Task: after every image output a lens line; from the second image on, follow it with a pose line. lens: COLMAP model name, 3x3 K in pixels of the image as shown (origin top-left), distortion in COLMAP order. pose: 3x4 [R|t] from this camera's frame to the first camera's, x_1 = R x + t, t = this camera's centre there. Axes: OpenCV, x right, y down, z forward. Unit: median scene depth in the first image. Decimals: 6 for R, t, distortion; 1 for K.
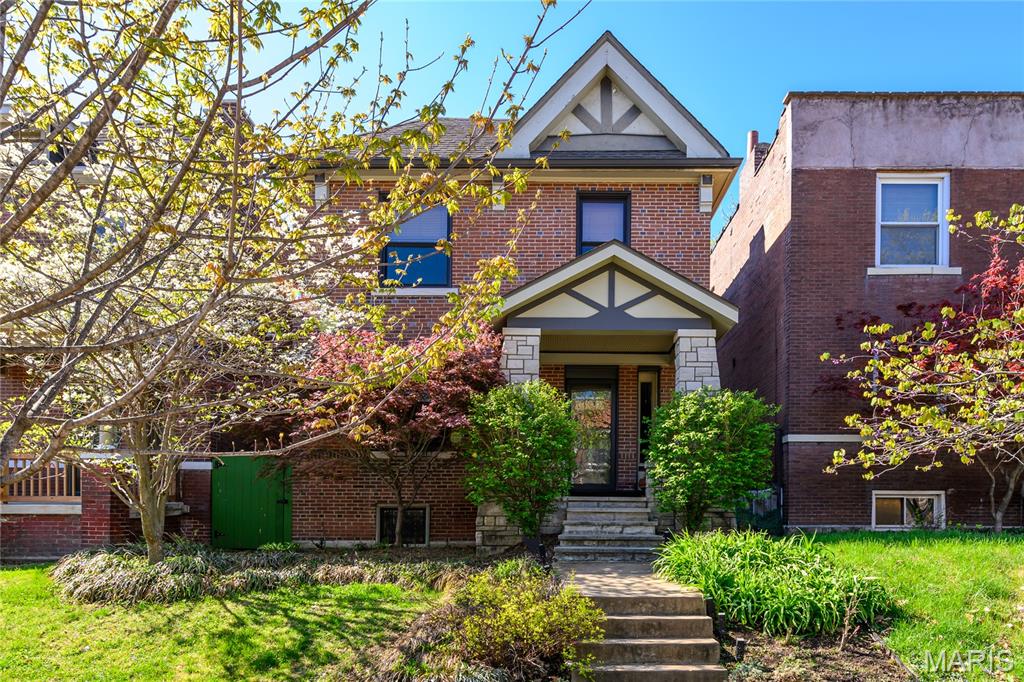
lens RADIAL K [[437.9, 0, 511.7], [0, 437.9, 371.1], [0, 0, 1]] dist [0.001412, 0.000155]
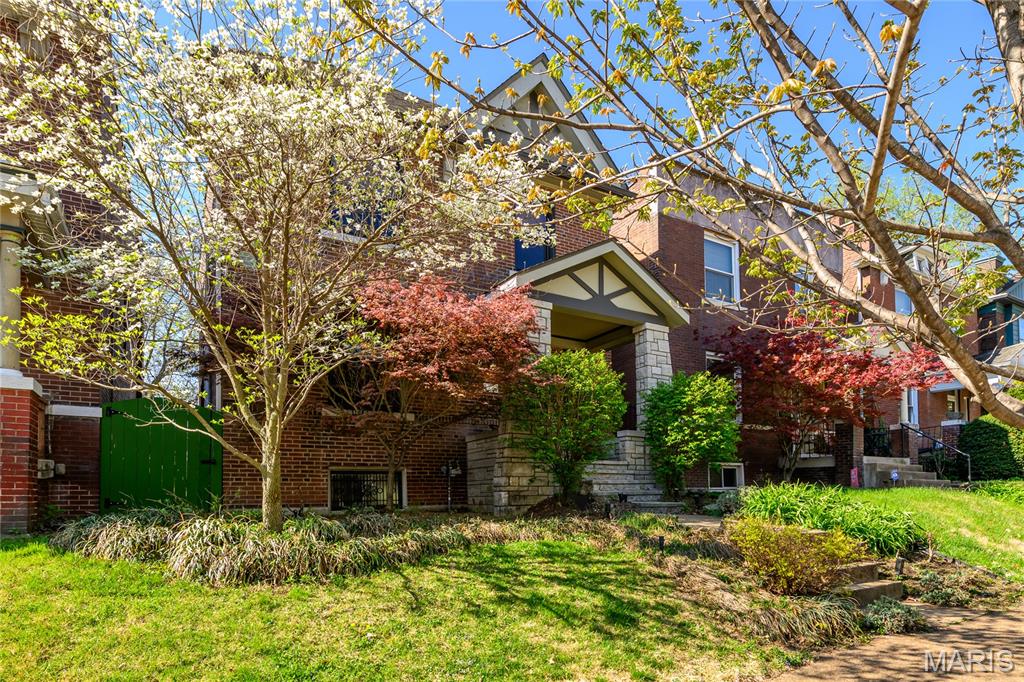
lens RADIAL K [[408.5, 0, 517.9], [0, 408.5, 340.6], [0, 0, 1]] dist [0.000627, -0.000024]
pose [[0.918232, 0.127185, 0.375066, -0.360015], [-0.118485, 0.991877, -0.046272, 0.048074], [-0.377905, -0.001951, 0.925842, 0.092297]]
